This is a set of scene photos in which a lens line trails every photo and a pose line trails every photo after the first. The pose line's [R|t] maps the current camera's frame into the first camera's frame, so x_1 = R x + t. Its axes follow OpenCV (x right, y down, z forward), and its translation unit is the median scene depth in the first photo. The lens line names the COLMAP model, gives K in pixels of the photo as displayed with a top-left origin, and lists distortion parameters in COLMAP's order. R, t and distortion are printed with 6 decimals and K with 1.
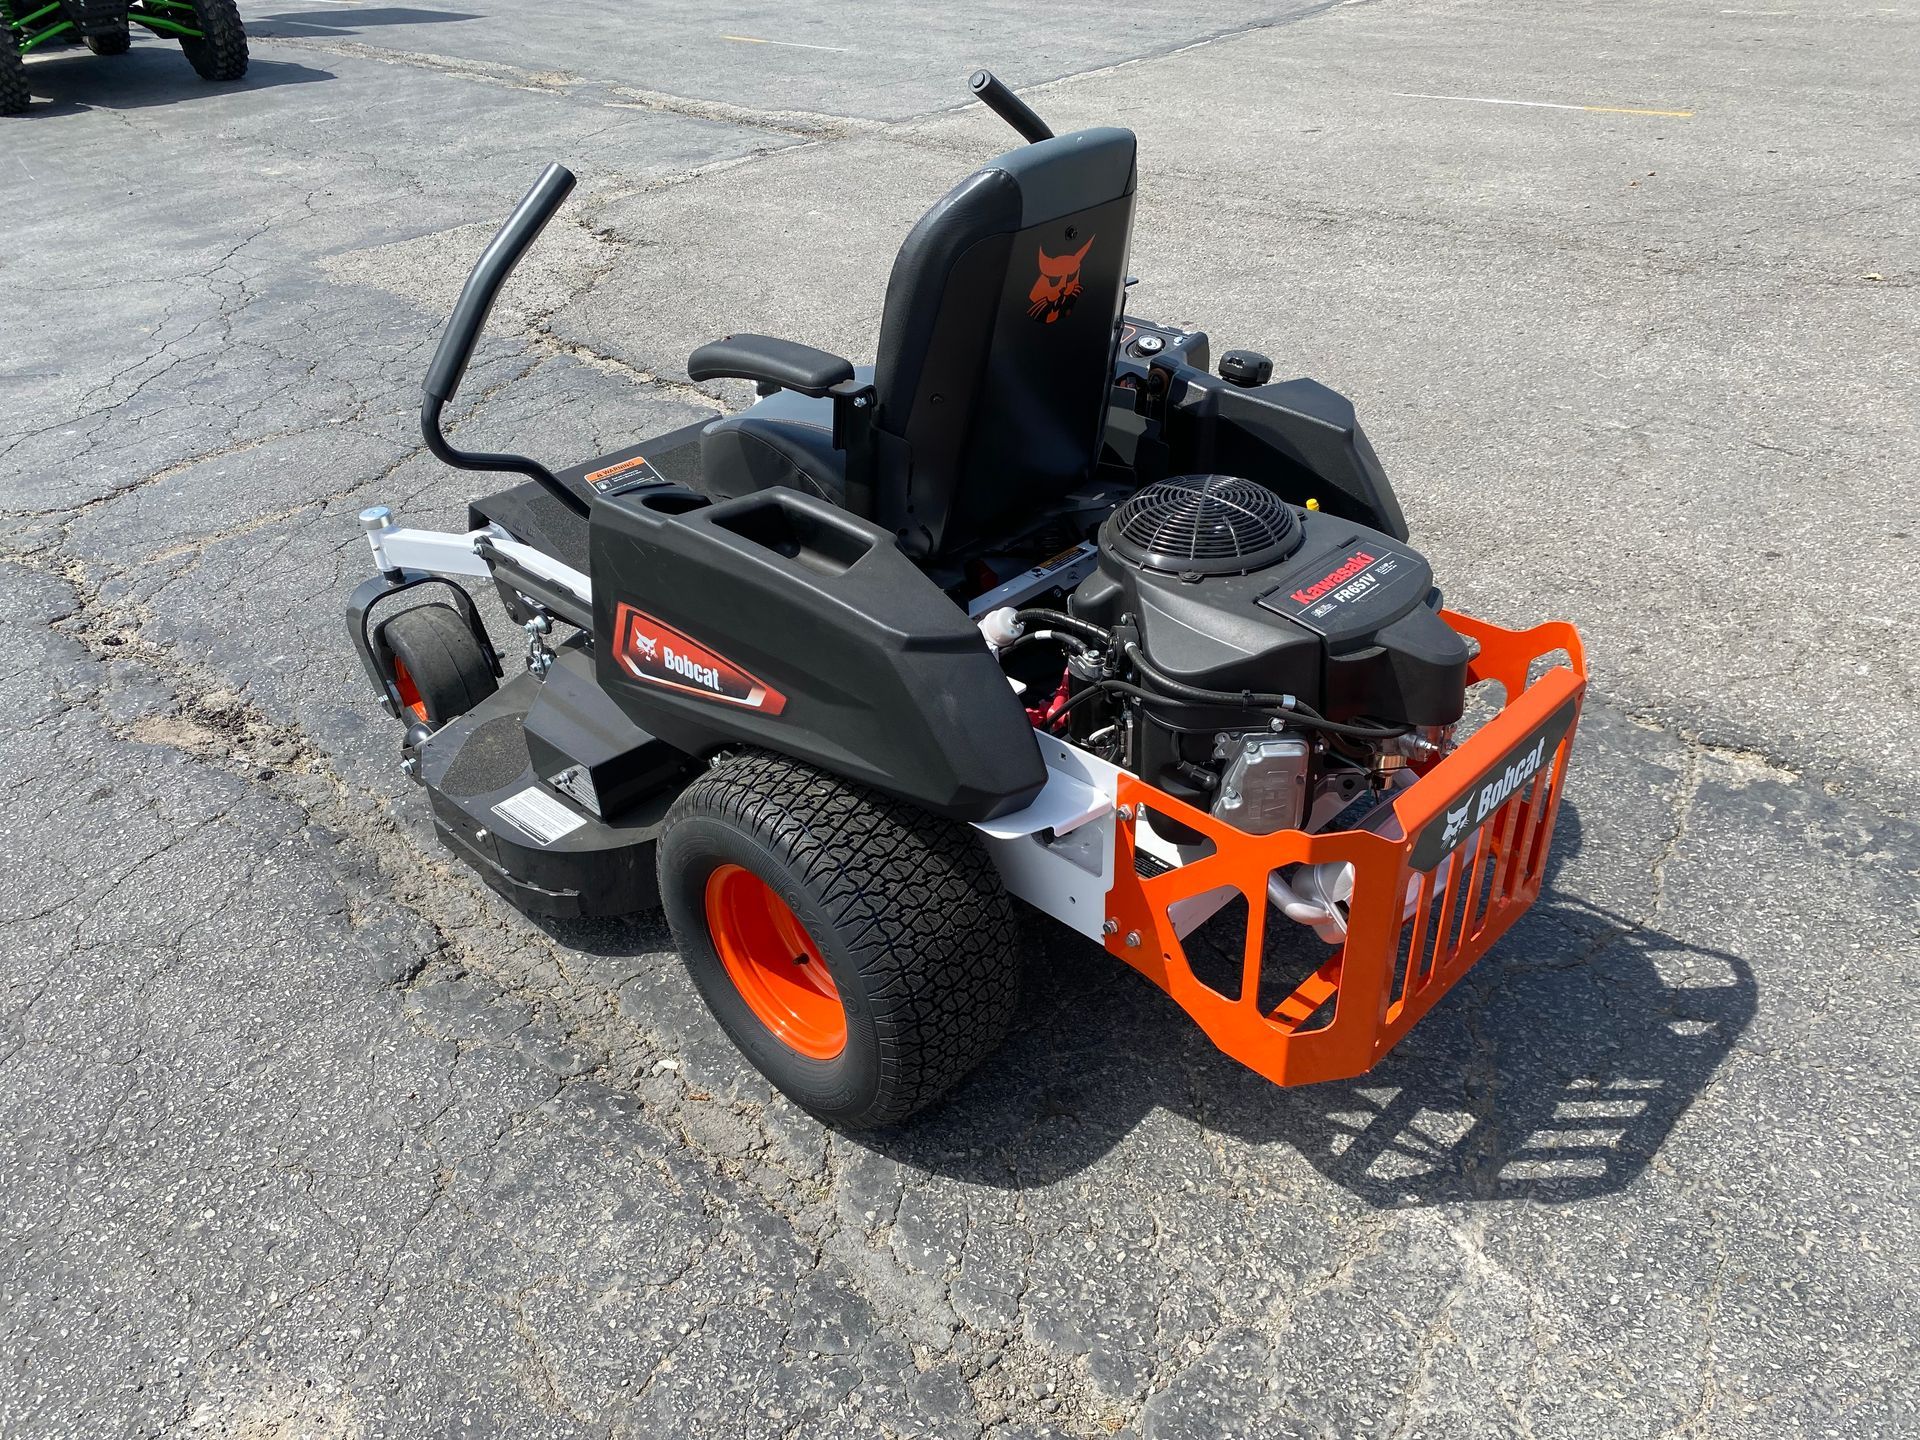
lens RADIAL K [[1480.3, 0, 980.0], [0, 1480.3, 717.6], [0, 0, 1]] dist [0.003903, 0.005079]
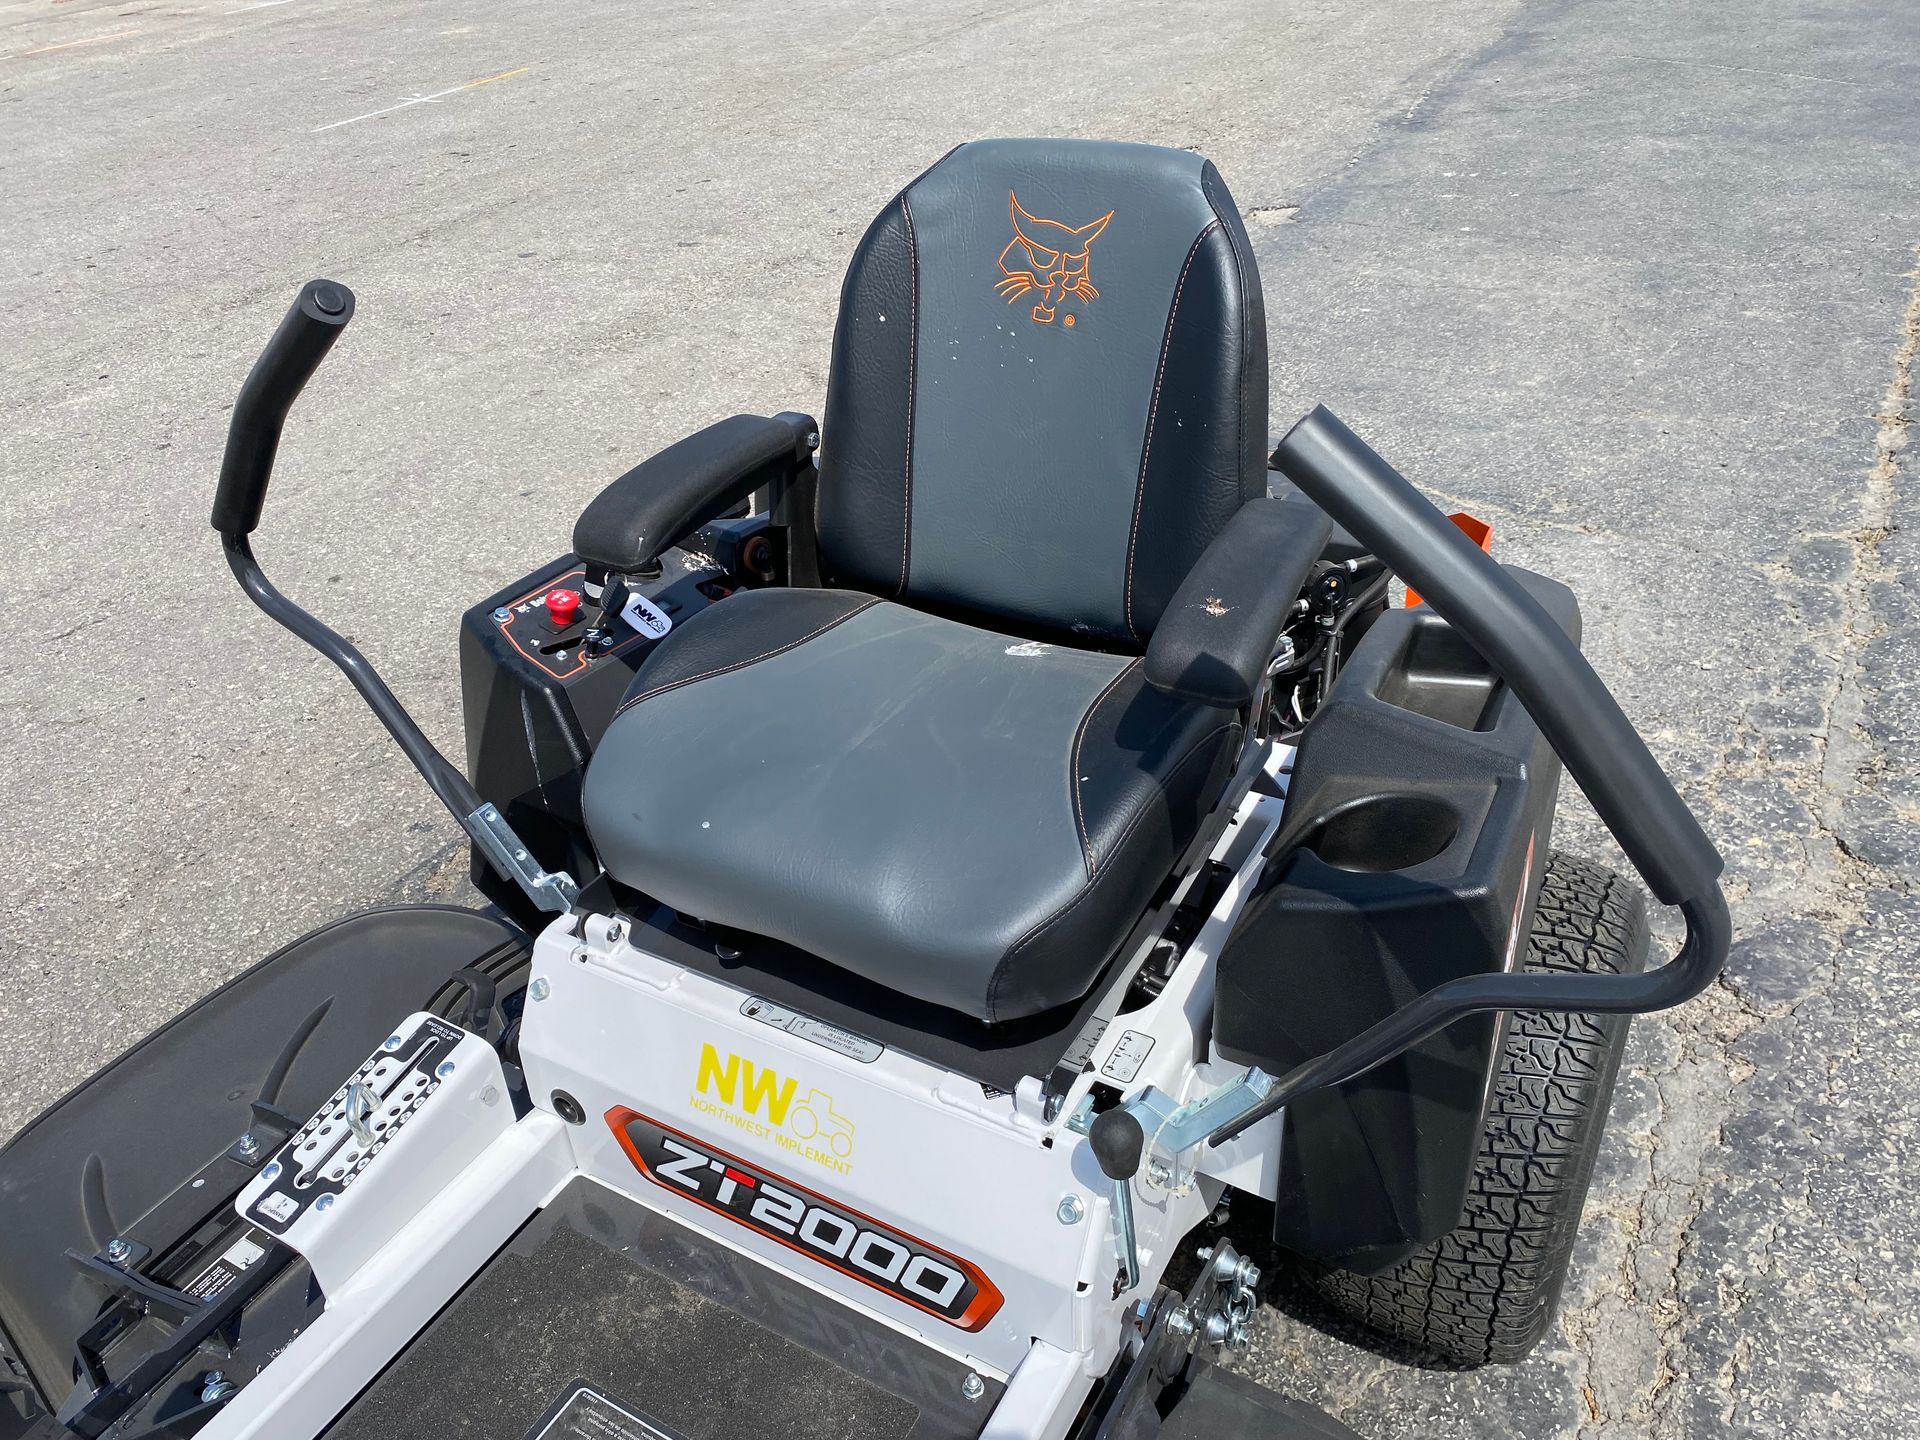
lens RADIAL K [[1474.4, 0, 941.5], [0, 1474.4, 721.1], [0, 0, 1]] dist [0.005585, -0.001787]
pose [[-0.234265, -0.472583, 0.849579, -0.629582], [0.576807, 0.635894, 0.512769, -0.567467], [-0.782569, 0.610167, 0.123622, 1.040742]]
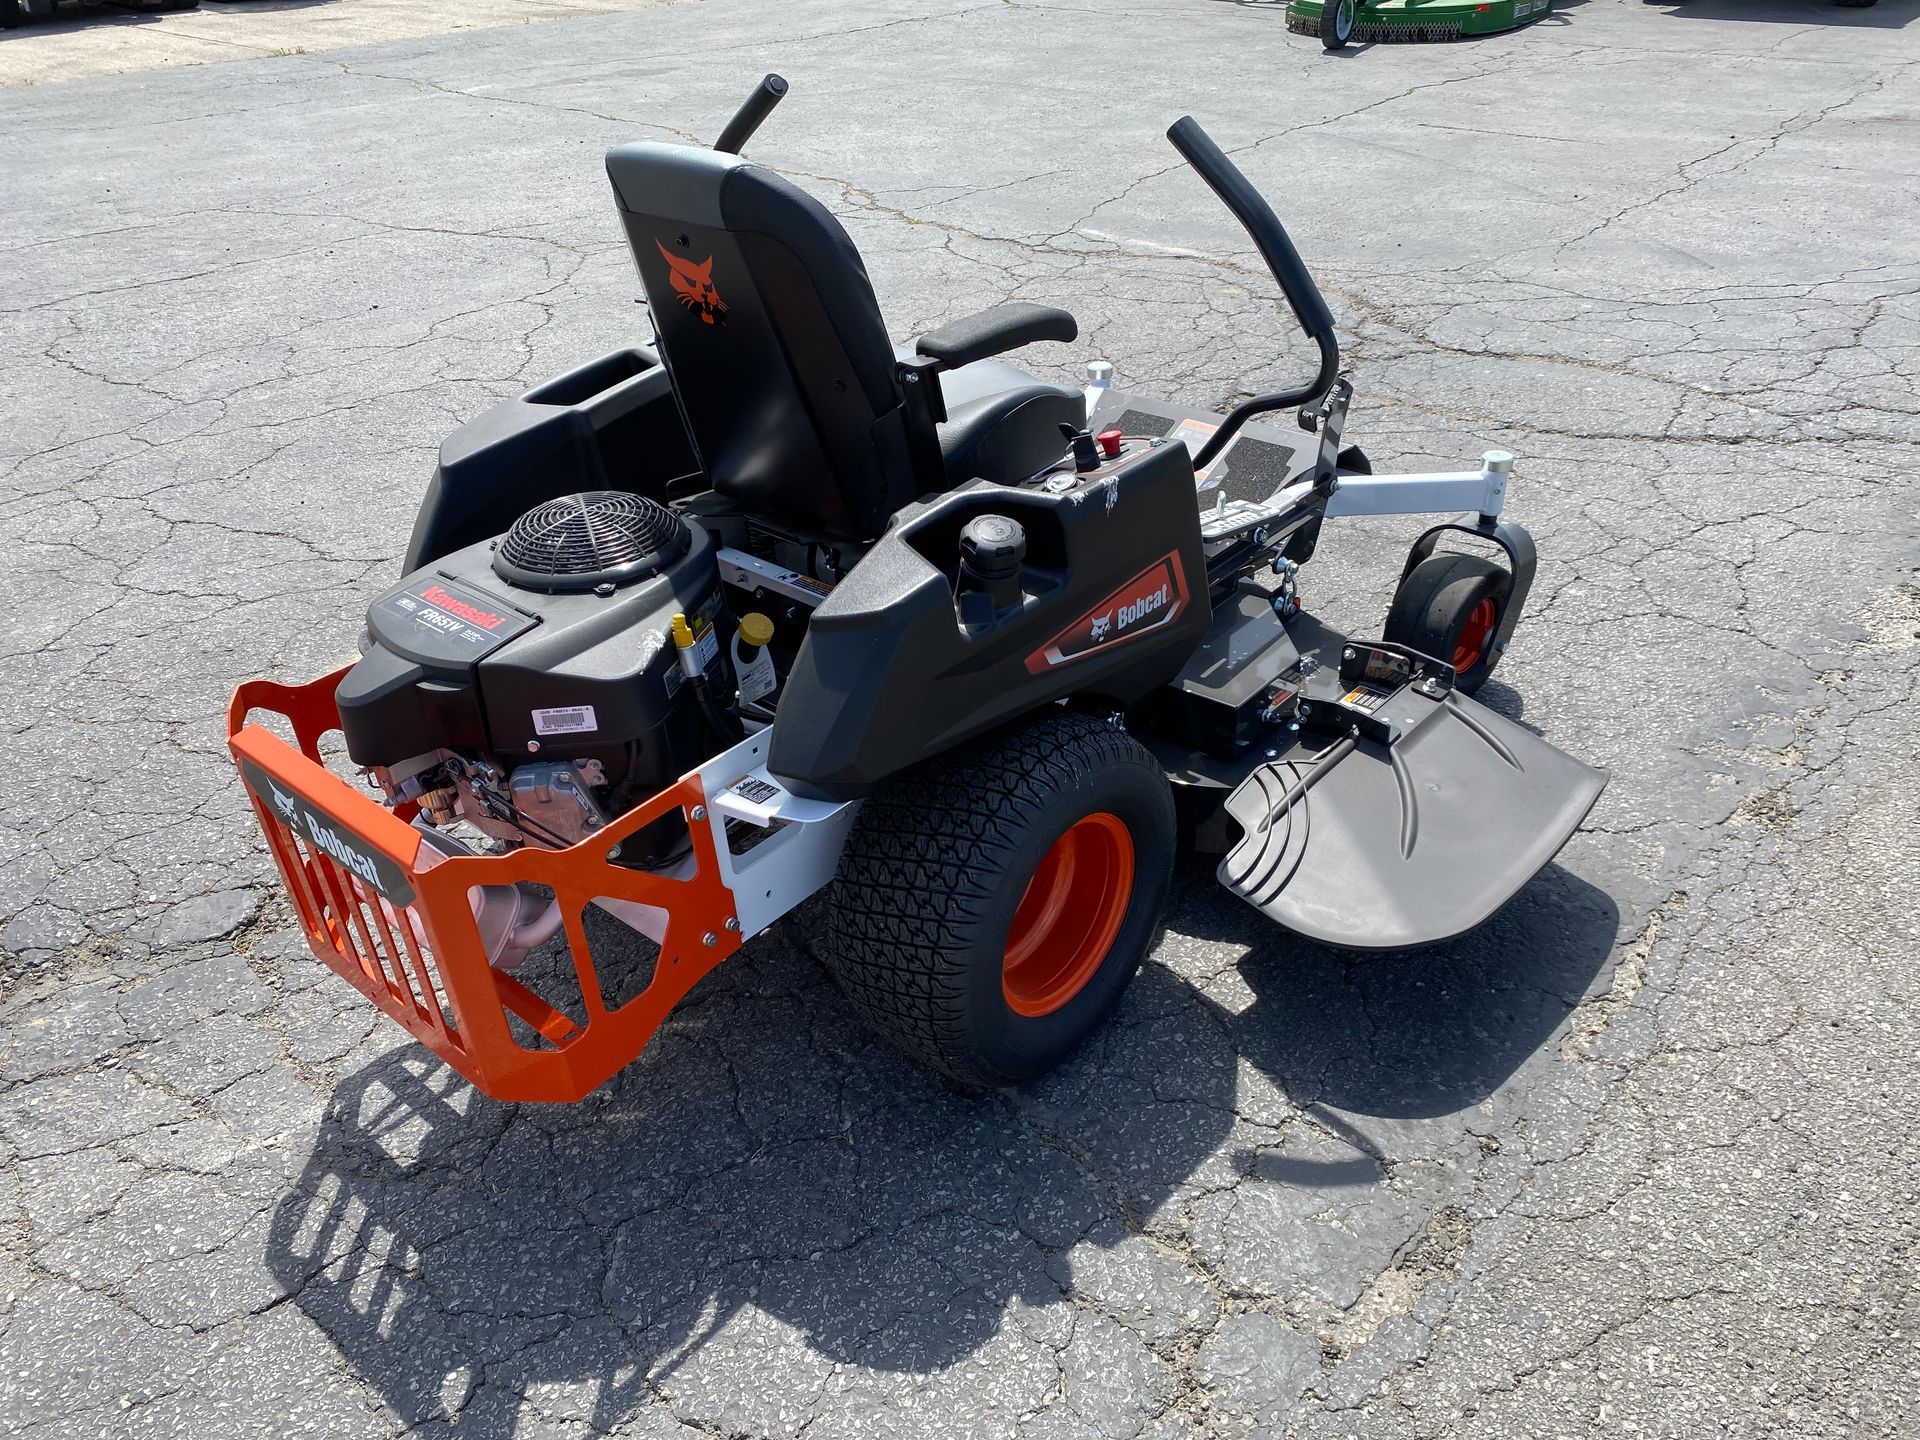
lens RADIAL K [[1474.2, 0, 975.5], [0, 1474.2, 721.4], [0, 0, 1]] dist [0.006374, 0.005815]
pose [[0.056430, 0.565847, -0.822577, 1.024711], [-0.493992, 0.731799, 0.469513, -0.619620], [0.867634, 0.379852, 0.320819, 0.916061]]
